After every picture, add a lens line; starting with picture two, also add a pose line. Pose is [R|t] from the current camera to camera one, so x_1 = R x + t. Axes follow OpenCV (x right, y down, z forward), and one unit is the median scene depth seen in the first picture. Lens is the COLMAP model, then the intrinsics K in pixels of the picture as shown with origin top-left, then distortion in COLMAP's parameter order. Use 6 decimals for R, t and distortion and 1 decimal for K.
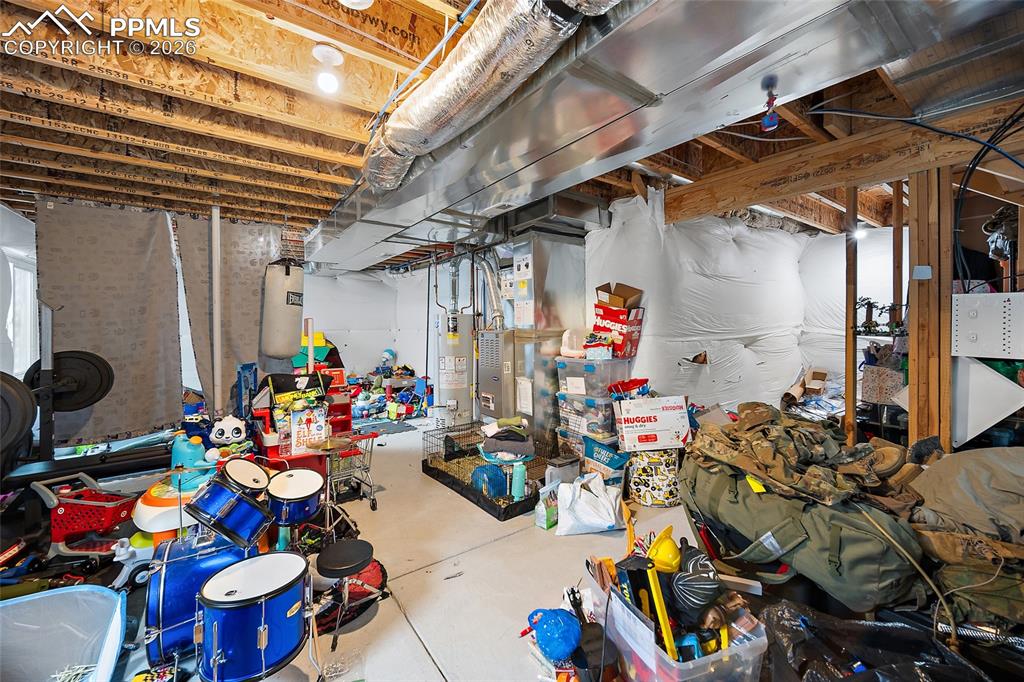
lens RADIAL K [[405.0, 0, 512.1], [0, 405.0, 331.7], [0, 0, 1]] dist [-0.006559, 0.001350]
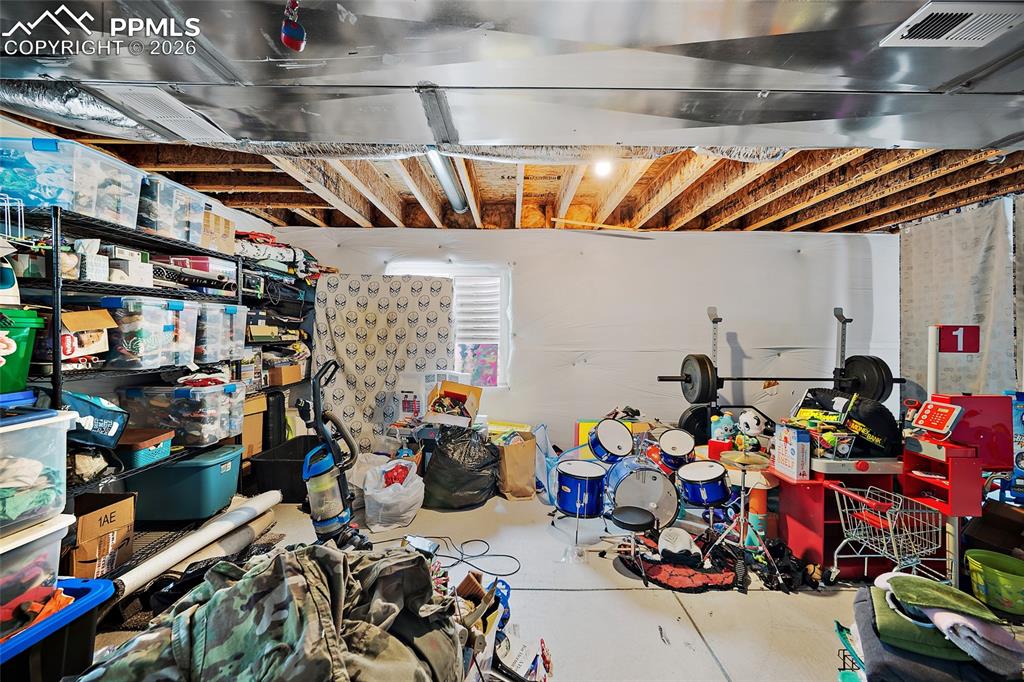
lens RADIAL K [[405.0, 0, 513.4], [0, 405.0, 336.5], [0, 0, 1]] dist [-0.006559, 0.001350]
pose [[-0.582846, 0.007410, -0.812549, 0.412795], [-0.016491, 0.999645, 0.020946, -0.014971], [0.812415, 0.025608, -0.582517, 0.708034]]
